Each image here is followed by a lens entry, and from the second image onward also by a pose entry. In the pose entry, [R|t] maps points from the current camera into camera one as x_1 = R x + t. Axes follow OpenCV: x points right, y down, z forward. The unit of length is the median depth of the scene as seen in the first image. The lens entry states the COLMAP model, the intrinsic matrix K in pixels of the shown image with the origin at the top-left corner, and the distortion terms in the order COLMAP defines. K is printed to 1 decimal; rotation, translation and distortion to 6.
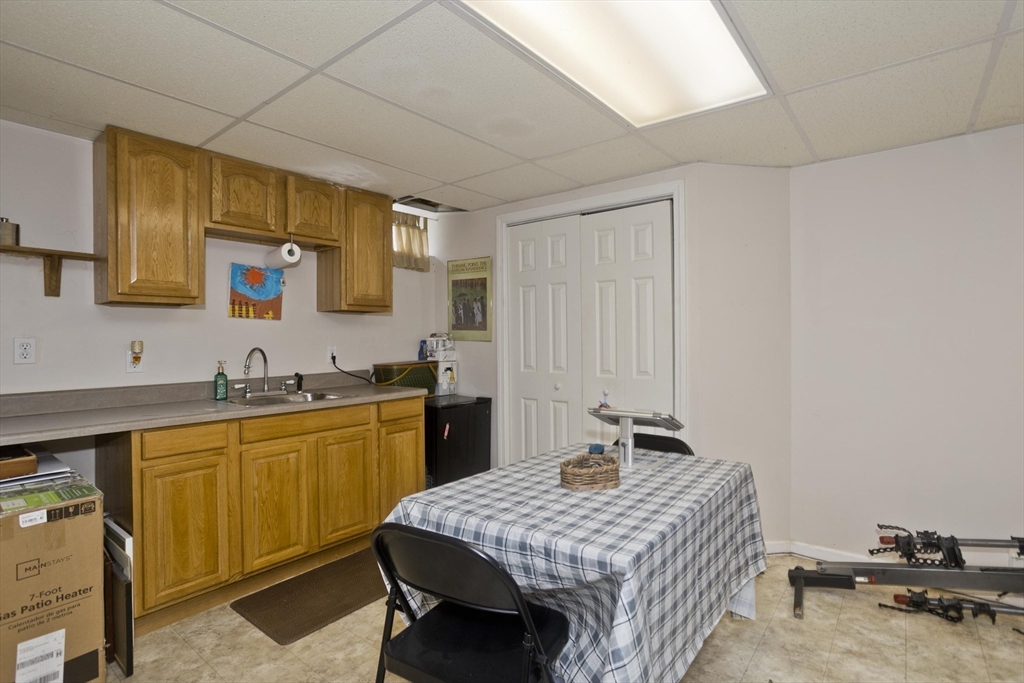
lens RADIAL K [[502.6, 0, 511.9], [0, 502.6, 335.3], [0, 0, 1]] dist [-0.044379, 0.032679]
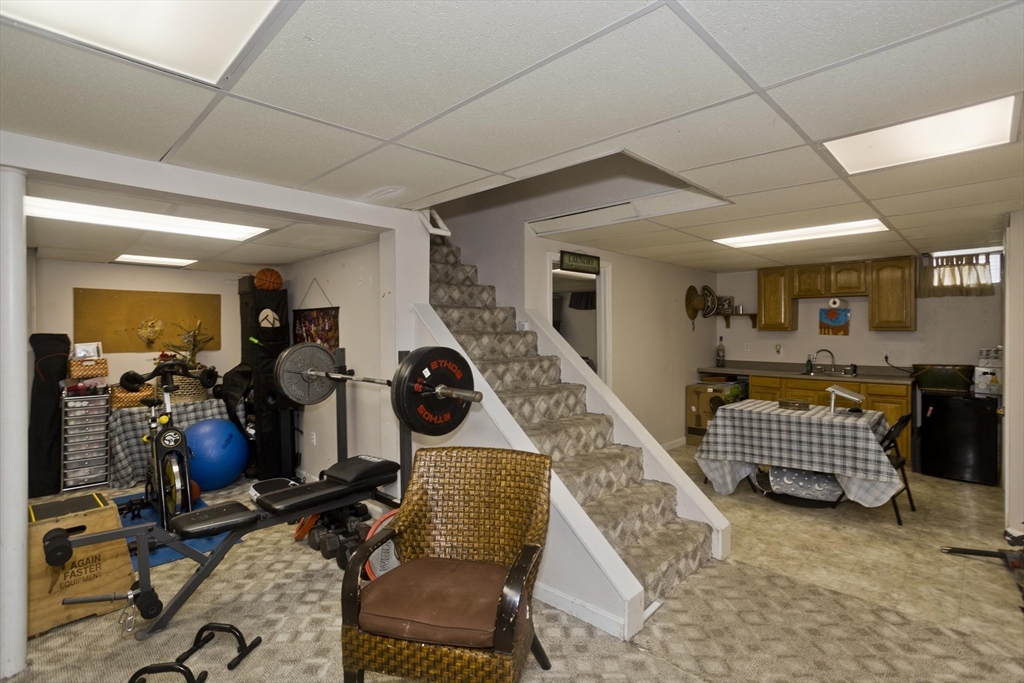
lens RADIAL K [[502.6, 0, 511.9], [0, 502.6, 335.3], [0, 0, 1]] dist [-0.044379, 0.032679]
pose [[-0.107315, 0.015838, -0.994099, 1.628627], [0.004375, 0.999871, 0.015458, -0.069213], [0.994215, -0.002690, -0.107370, -0.072647]]
